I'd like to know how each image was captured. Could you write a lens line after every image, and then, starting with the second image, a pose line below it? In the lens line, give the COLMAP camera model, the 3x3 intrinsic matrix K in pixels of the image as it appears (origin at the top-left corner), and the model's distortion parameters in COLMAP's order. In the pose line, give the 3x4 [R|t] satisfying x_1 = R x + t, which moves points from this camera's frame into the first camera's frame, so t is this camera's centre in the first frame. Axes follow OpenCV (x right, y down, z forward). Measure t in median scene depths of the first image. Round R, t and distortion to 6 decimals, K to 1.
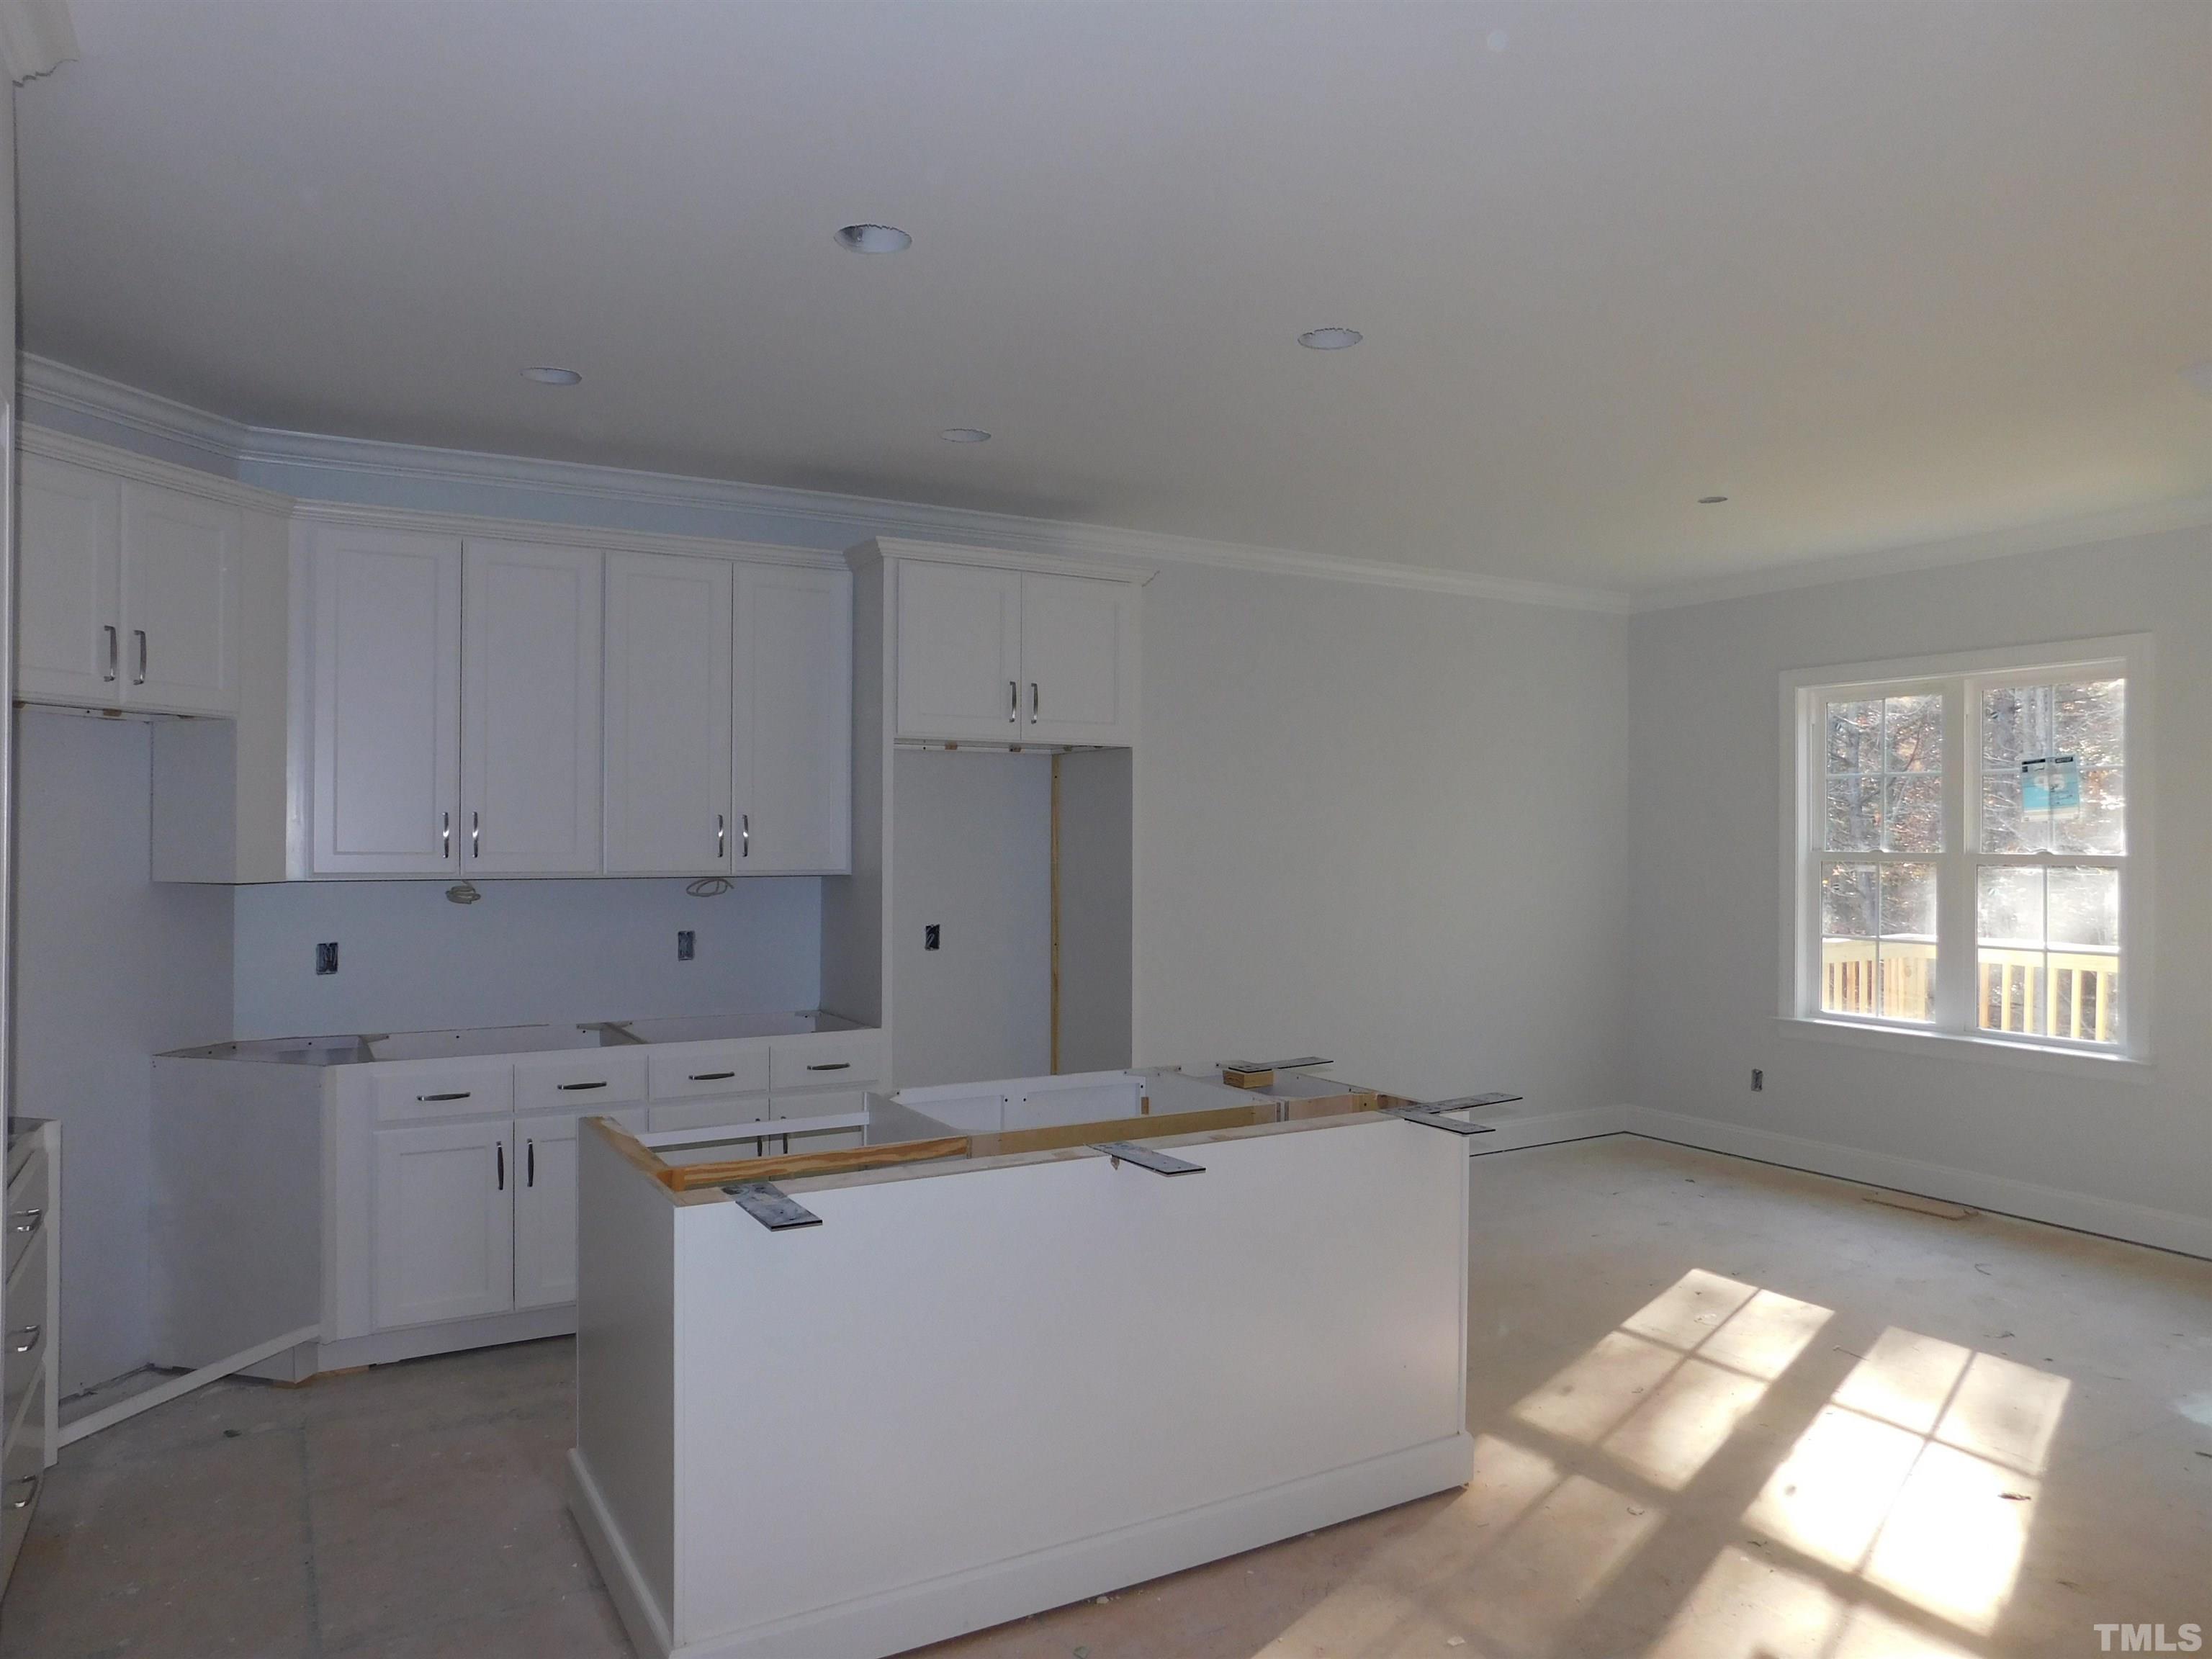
lens RADIAL K [[1464.0, 0, 1106.0], [0, 1464.0, 829.5], [0, 0, 1]] dist [-0.082096, 0.070170]
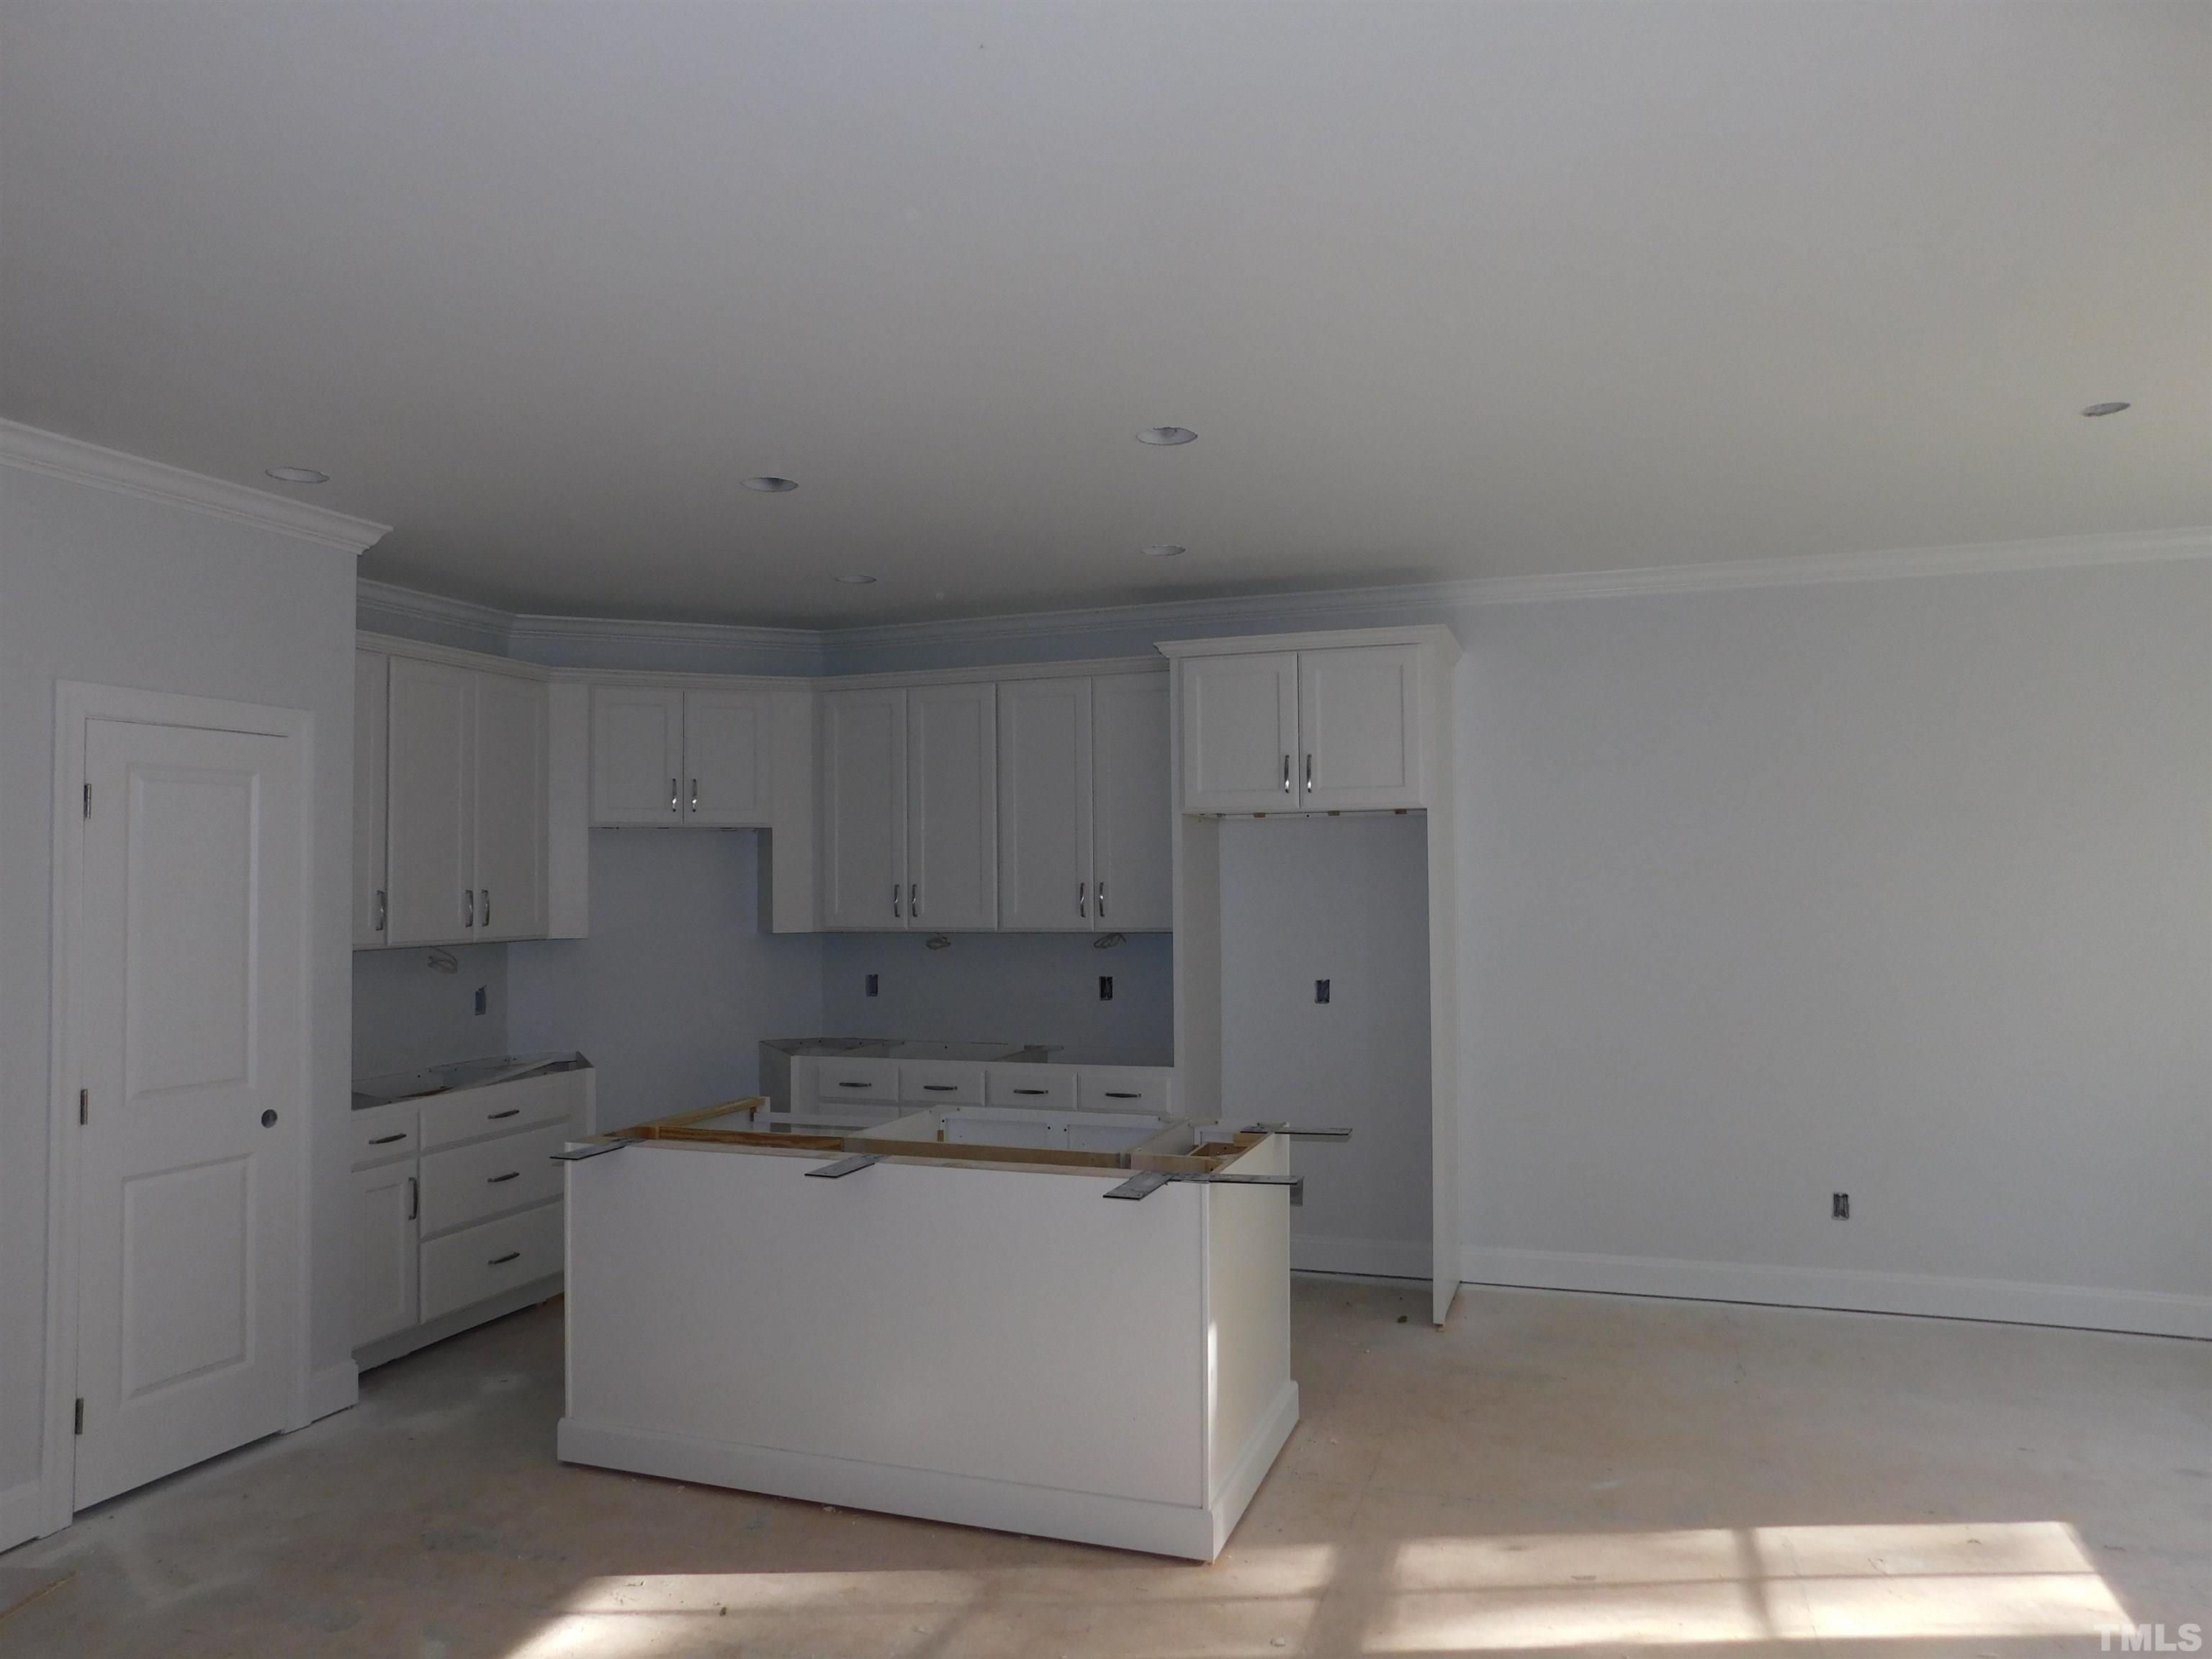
lens RADIAL K [[1464.0, 0, 1106.0], [0, 1464.0, 829.5], [0, 0, 1]] dist [-0.082096, 0.070170]
pose [[0.645484, -0.036217, -0.762914, 0.723686], [0.015044, 0.999284, -0.034709, -0.012243], [0.763625, 0.010927, 0.645567, 0.221979]]
